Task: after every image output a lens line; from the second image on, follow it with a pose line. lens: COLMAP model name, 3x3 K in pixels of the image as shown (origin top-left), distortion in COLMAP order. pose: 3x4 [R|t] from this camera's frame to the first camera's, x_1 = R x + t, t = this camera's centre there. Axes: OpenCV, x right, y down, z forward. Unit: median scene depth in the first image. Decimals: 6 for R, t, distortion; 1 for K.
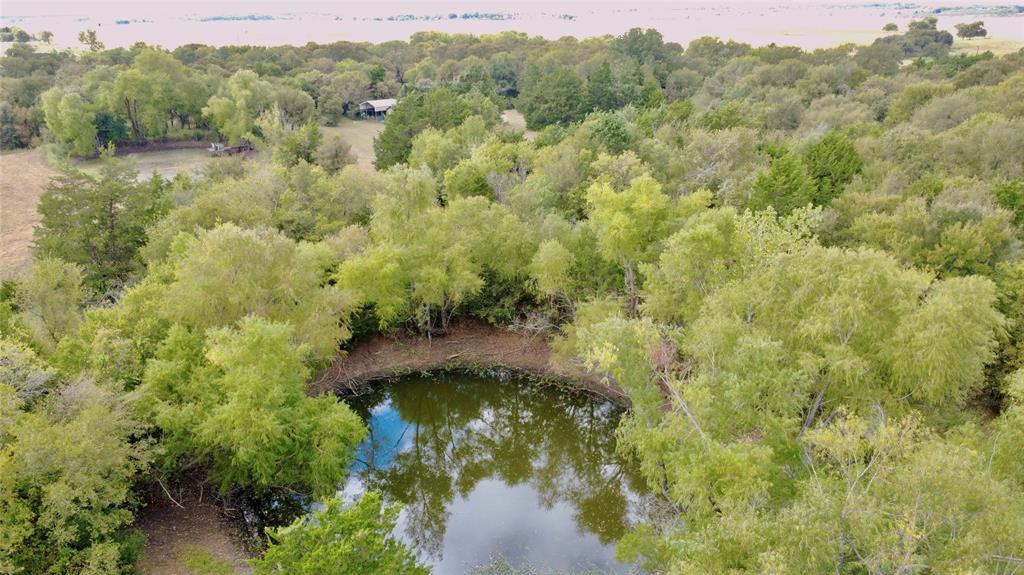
lens RADIAL K [[770.3, 0, 510.5], [0, 770.3, 284.2], [0, 0, 1]] dist [0.008092, -0.008026]
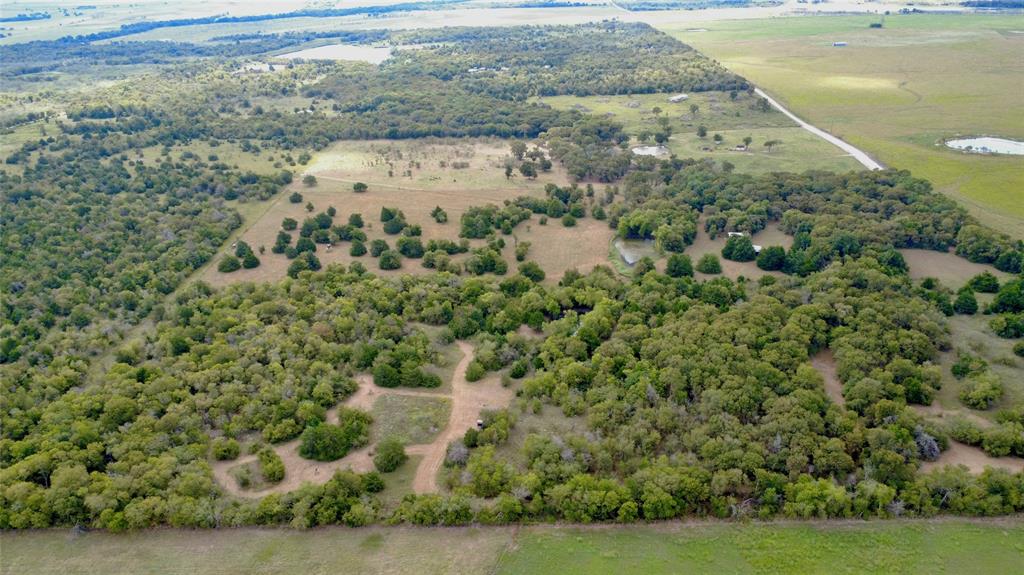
lens RADIAL K [[770.3, 0, 512.2], [0, 770.3, 288.1], [0, 0, 1]] dist [0.008092, -0.008026]
pose [[0.579401, 0.319617, -0.749760, 3.867024], [-0.249873, 0.945263, 0.209862, -1.168051], [0.775795, 0.065751, 0.627550, -3.279649]]
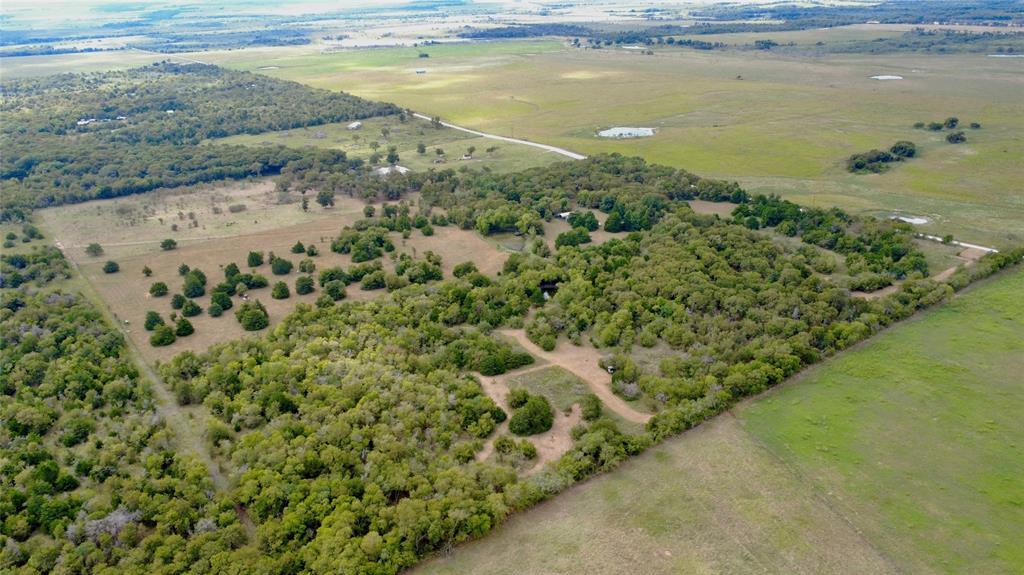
lens RADIAL K [[770.3, 0, 512.5], [0, 770.3, 288.3], [0, 0, 1]] dist [0.008092, -0.008026]
pose [[0.955789, 0.097836, -0.277300, 1.494417], [-0.084699, 0.994659, 0.058992, -0.281921], [0.281591, -0.032897, 0.958971, -5.859922]]
